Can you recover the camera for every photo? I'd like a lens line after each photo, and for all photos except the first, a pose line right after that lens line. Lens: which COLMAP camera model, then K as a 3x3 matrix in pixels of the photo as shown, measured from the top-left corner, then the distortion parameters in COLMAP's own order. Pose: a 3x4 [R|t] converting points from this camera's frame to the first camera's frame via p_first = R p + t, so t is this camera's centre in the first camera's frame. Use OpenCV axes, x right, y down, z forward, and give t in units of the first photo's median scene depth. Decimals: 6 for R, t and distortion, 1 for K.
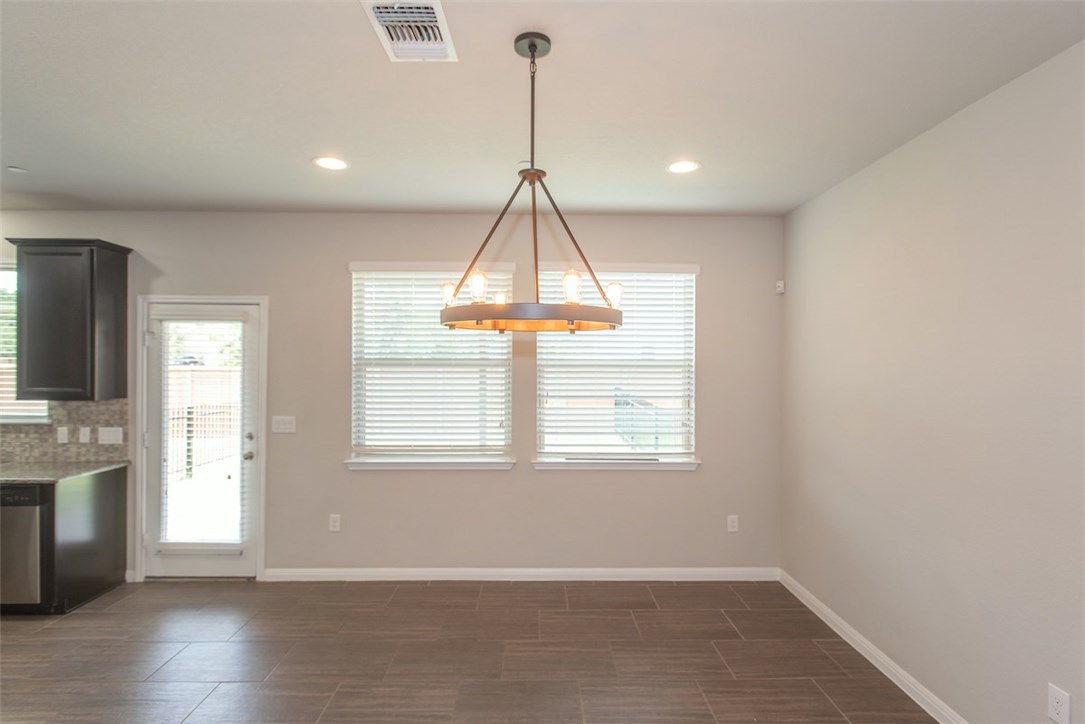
lens RADIAL K [[554.7, 0, 542.5], [0, 554.7, 362.0], [0, 0, 1]] dist [0.002097, -0.000369]
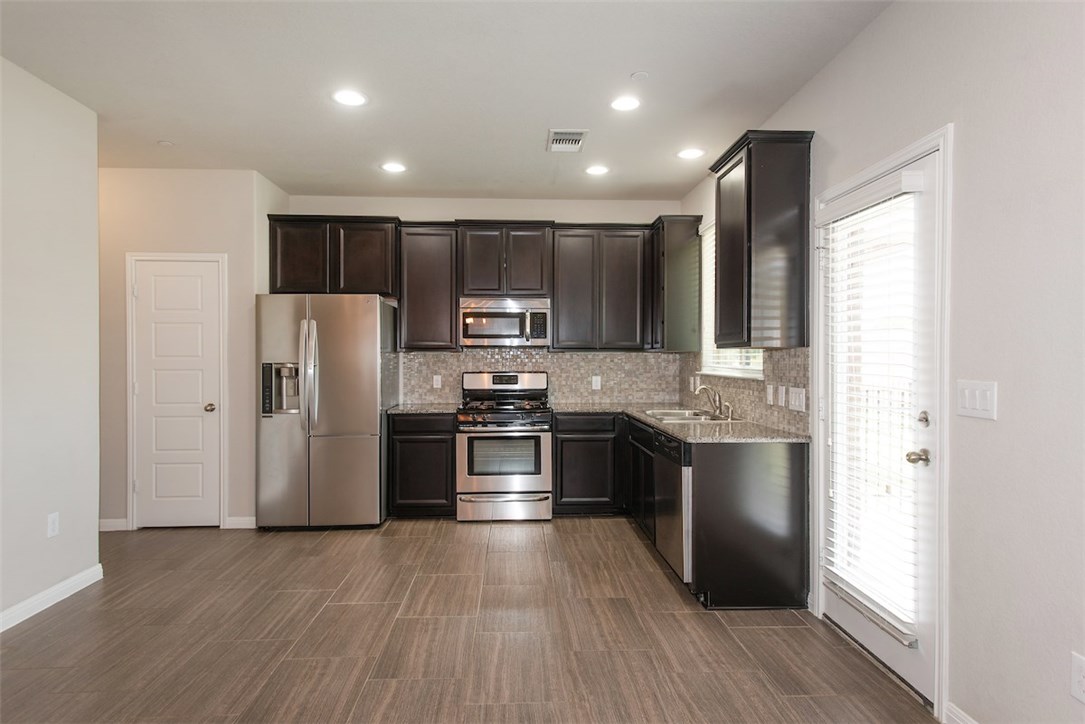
lens RADIAL K [[615.9, 0, 543.7], [0, 615.9, 361.5], [0, 0, 1]] dist [0.023474, -0.000967]
pose [[0.032604, 0.000284, -0.999468, 0.023387], [0.002223, 0.999997, 0.000357, 0.082076], [0.999466, -0.002234, 0.032604, 0.641203]]
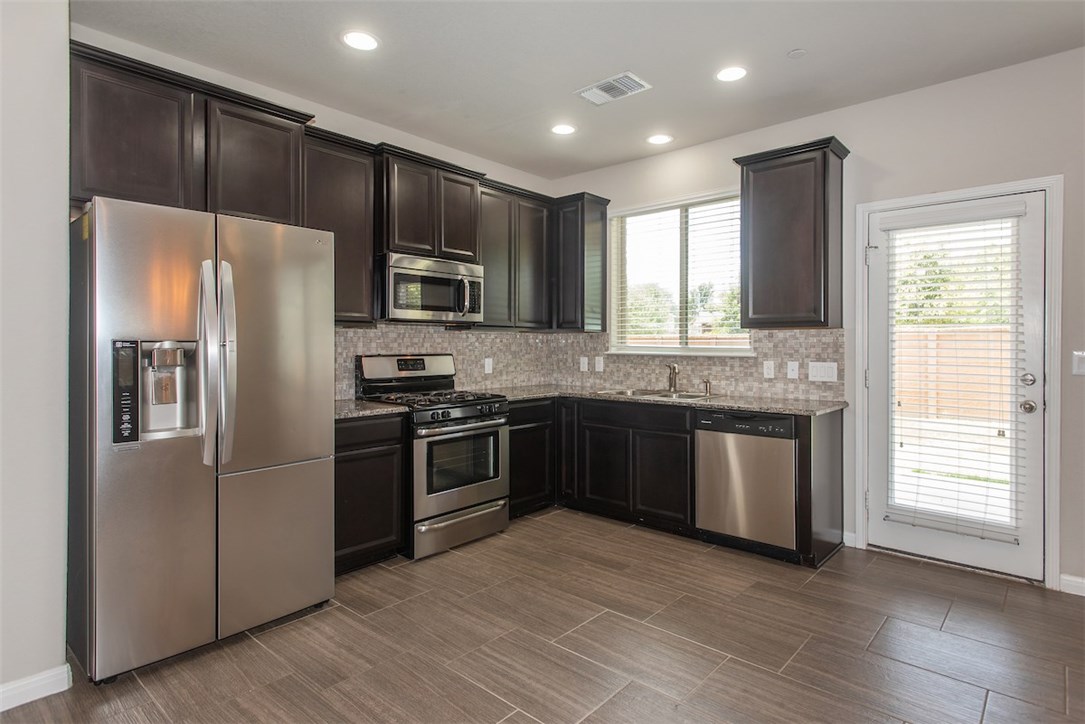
lens RADIAL K [[573.3, 0, 554.4], [0, 573.3, 344.8], [0, 0, 1]] dist [0.012482, -0.001213]
pose [[0.740659, -0.002784, -0.671875, -0.484910], [0.003069, 0.999995, -0.000760, 0.090093], [0.671874, -0.001499, 0.740664, 0.052370]]
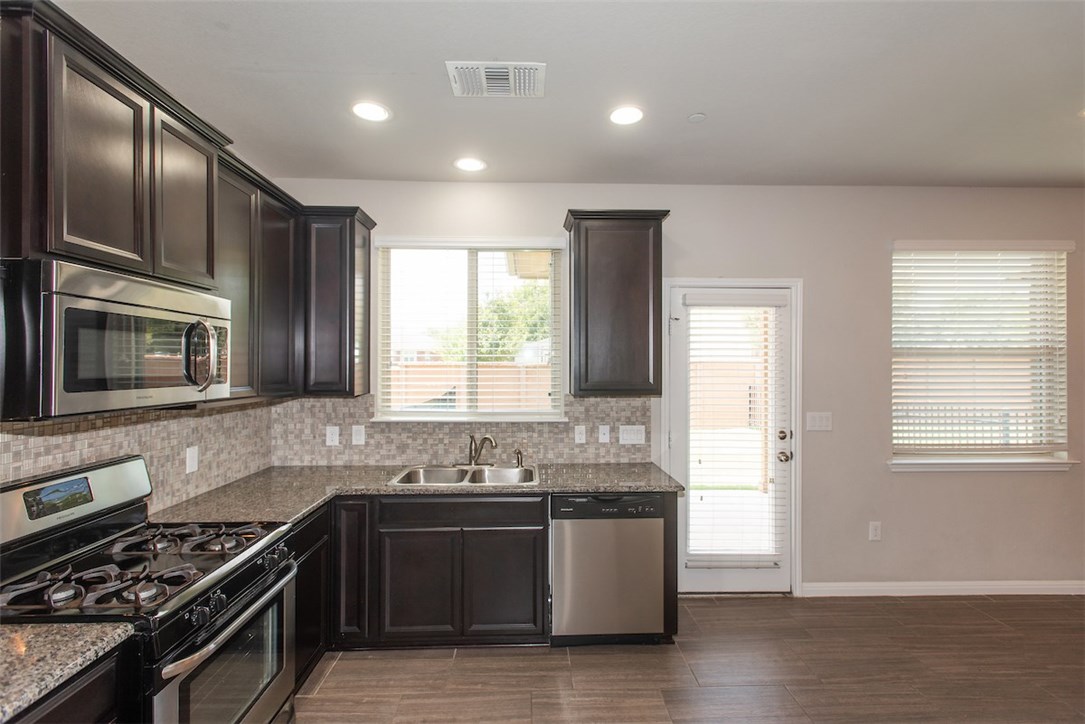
lens RADIAL K [[497.7, 0, 546.5], [0, 497.7, 362.6], [0, 0, 1]] dist [0.017057, -0.006248]
pose [[0.999829, -0.003584, 0.018146, -0.930857], [0.003654, 0.999986, -0.003809, 0.018995], [-0.018132, 0.003874, 0.999828, 0.199456]]
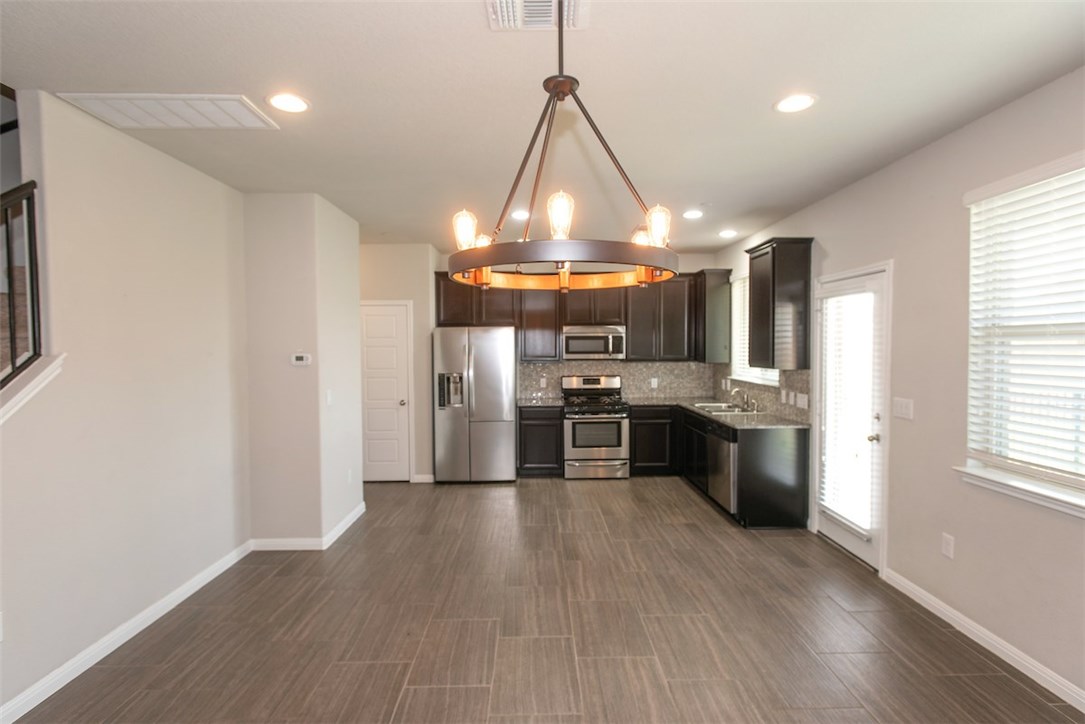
lens RADIAL K [[538.4, 0, 547.8], [0, 538.4, 361.6], [0, 0, 1]] dist [-0.000291, -0.000148]
pose [[0.007092, 0.025483, -0.999650, 0.354370], [0.007008, 0.999649, 0.025532, 0.016610], [0.999950, -0.007187, 0.006911, 0.455361]]
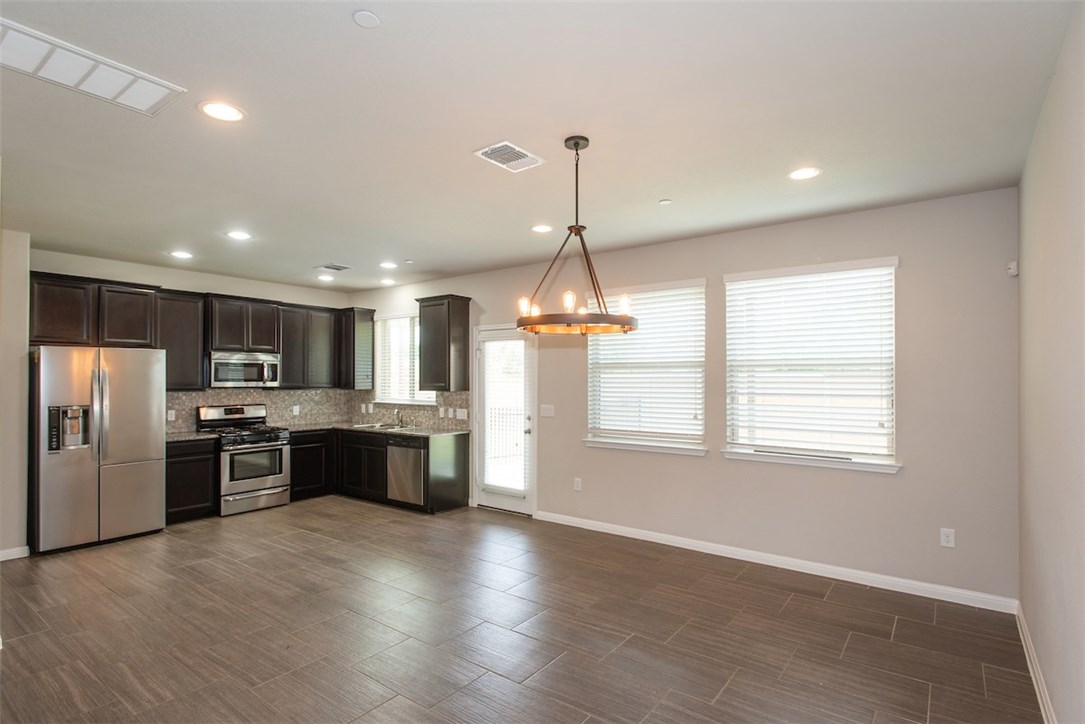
lens RADIAL K [[541.1, 0, 549.0], [0, 541.1, 375.9], [0, 0, 1]] dist [0.011220, -0.000726]
pose [[0.794418, -0.007492, -0.607325, 0.382794], [0.004246, 0.999968, -0.006782, 0.033473], [0.607357, 0.002809, 0.794424, -0.098907]]
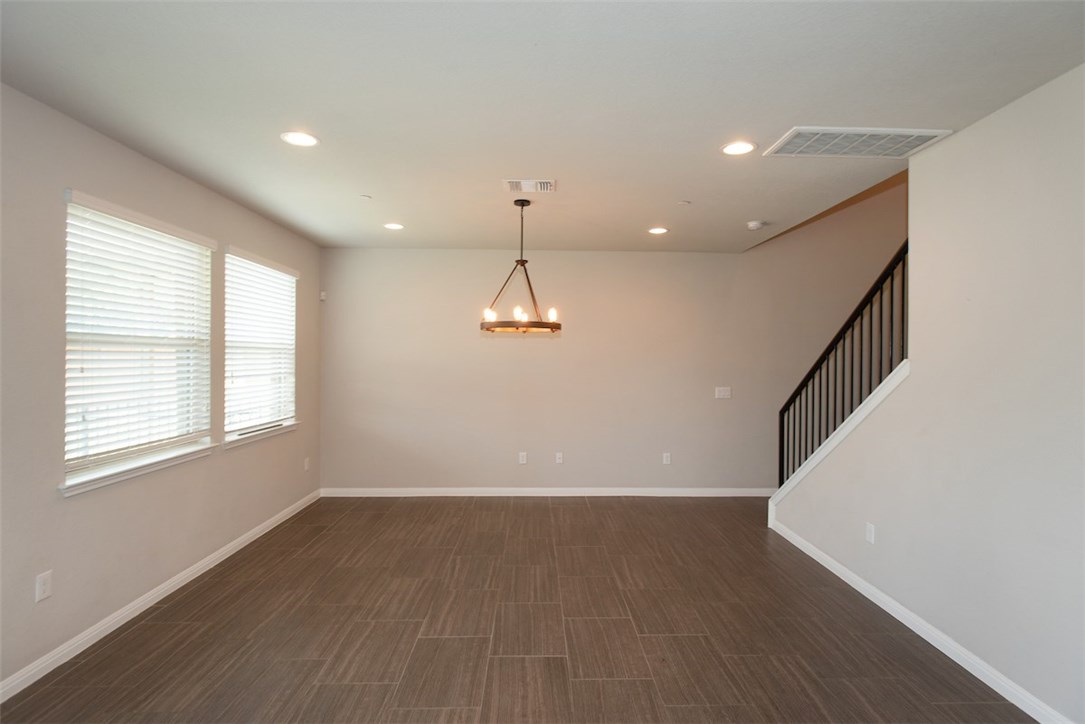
lens RADIAL K [[538.4, 0, 547.8], [0, 538.4, 361.6], [0, 0, 1]] dist [-0.000291, -0.000148]
pose [[-0.007797, -0.010576, 0.999914, -1.013600], [-0.009077, 0.999904, 0.010505, 0.017951], [-0.999928, -0.008995, -0.007892, 0.425687]]
